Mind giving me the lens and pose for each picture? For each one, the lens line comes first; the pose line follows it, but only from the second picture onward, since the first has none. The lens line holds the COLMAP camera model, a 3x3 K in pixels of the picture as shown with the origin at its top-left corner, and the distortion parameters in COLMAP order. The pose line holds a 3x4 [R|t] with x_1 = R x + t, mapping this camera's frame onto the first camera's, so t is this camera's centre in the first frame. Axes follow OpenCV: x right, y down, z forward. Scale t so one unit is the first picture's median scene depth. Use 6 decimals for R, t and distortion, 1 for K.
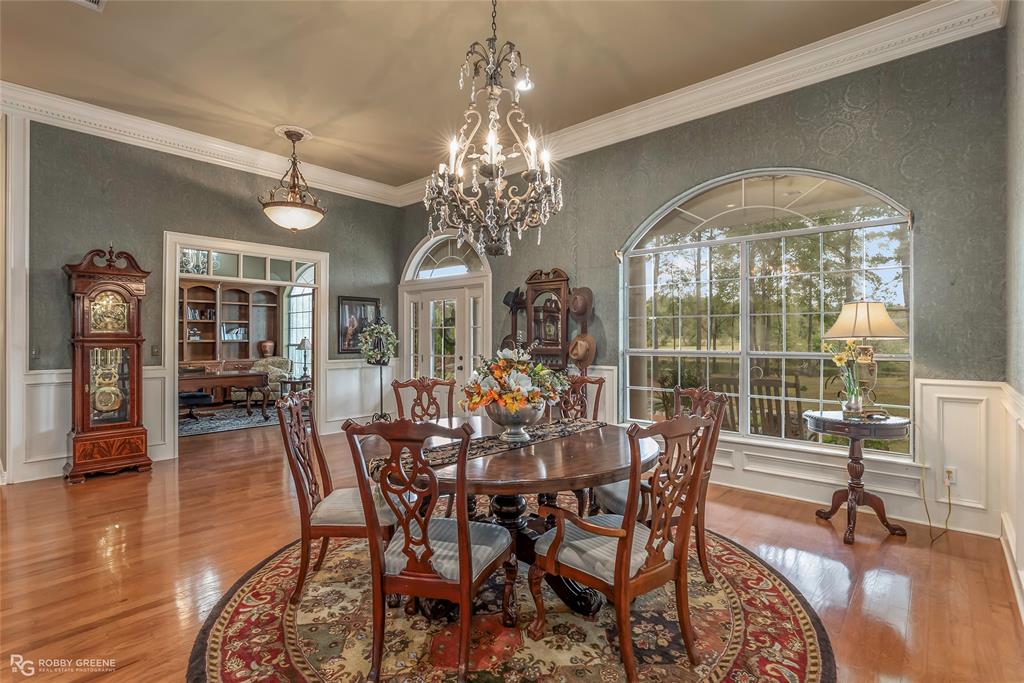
lens RADIAL K [[483.5, 0, 512.0], [0, 483.5, 341.5], [0, 0, 1]] dist [0.001391, 0.000121]
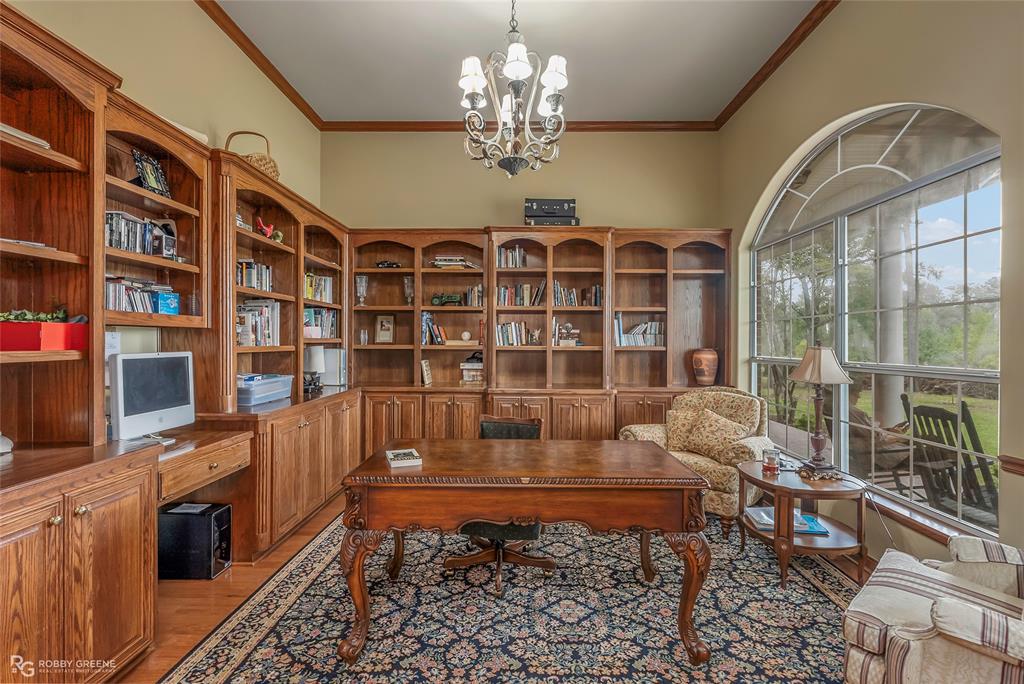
lens RADIAL K [[477.3, 0, 516.5], [0, 477.3, 328.1], [0, 0, 1]] dist [-0.000676, -0.000044]
pose [[0.660133, -0.010909, -0.751070, -0.291261], [-0.011648, 0.999626, -0.024757, -0.008487], [0.751059, 0.025091, 0.659759, 0.583955]]
